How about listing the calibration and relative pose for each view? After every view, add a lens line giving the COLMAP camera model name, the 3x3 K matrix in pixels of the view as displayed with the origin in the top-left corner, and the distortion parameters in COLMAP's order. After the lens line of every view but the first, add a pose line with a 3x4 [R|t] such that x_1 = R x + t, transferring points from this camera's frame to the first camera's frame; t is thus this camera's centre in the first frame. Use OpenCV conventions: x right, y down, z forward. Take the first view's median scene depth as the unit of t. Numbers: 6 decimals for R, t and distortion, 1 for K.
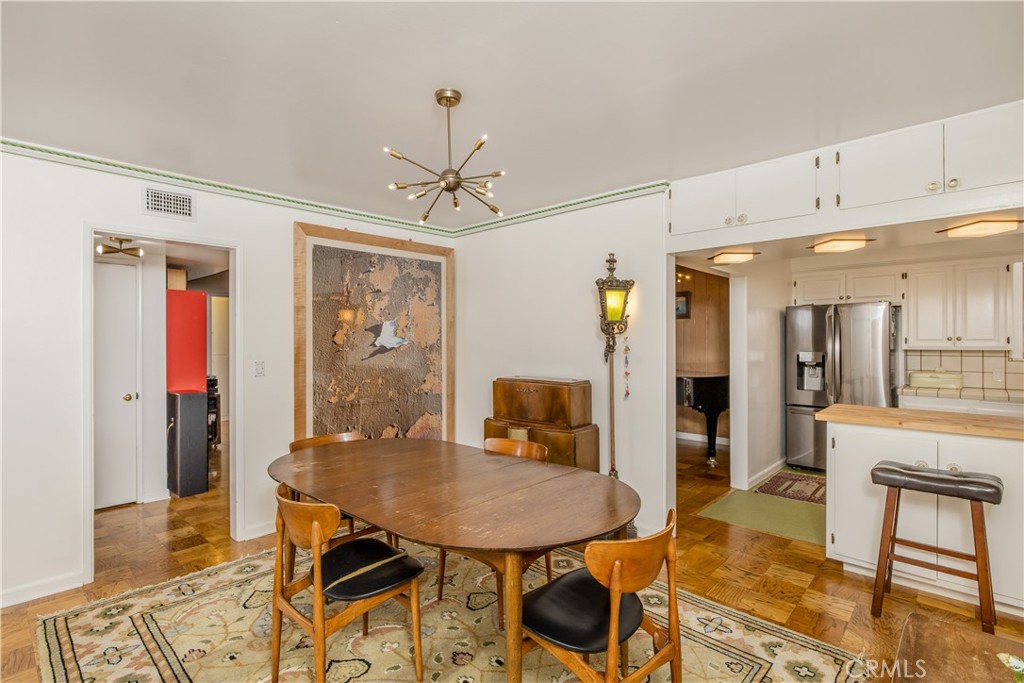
lens RADIAL K [[489.9, 0, 513.3], [0, 489.9, 340.4], [0, 0, 1]] dist [0.000884, -0.000408]
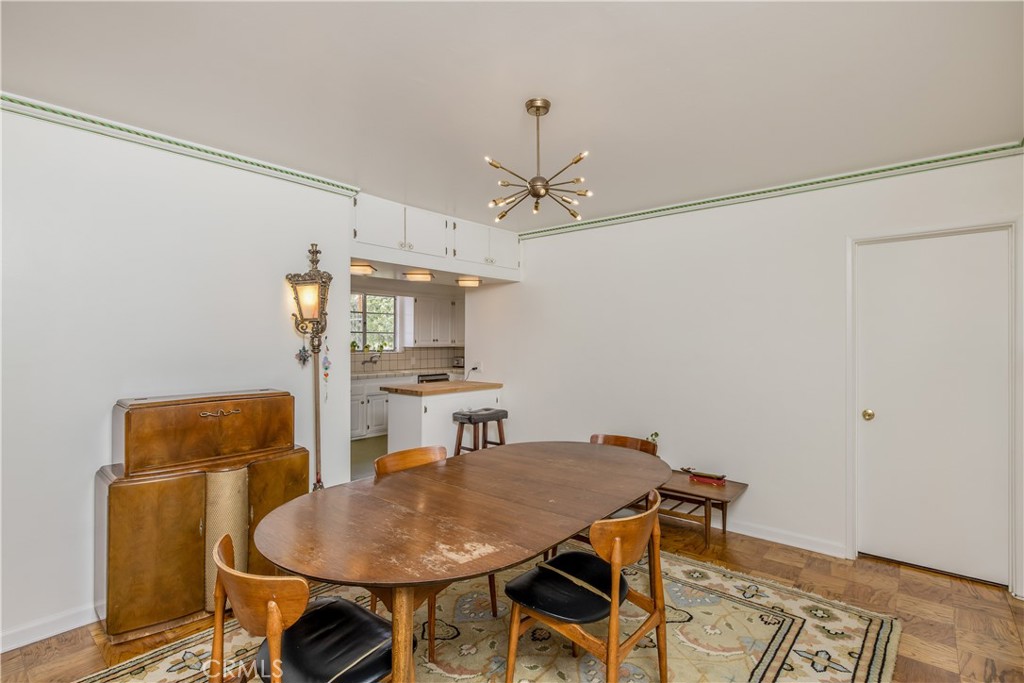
lens RADIAL K [[489.9, 0, 513.3], [0, 489.9, 340.4], [0, 0, 1]] dist [0.000884, -0.000408]
pose [[-0.031440, 0.008096, 0.999473, -0.721593], [0.002666, 0.999964, -0.008016, 0.009170], [-0.999502, 0.002412, -0.031461, 0.667292]]
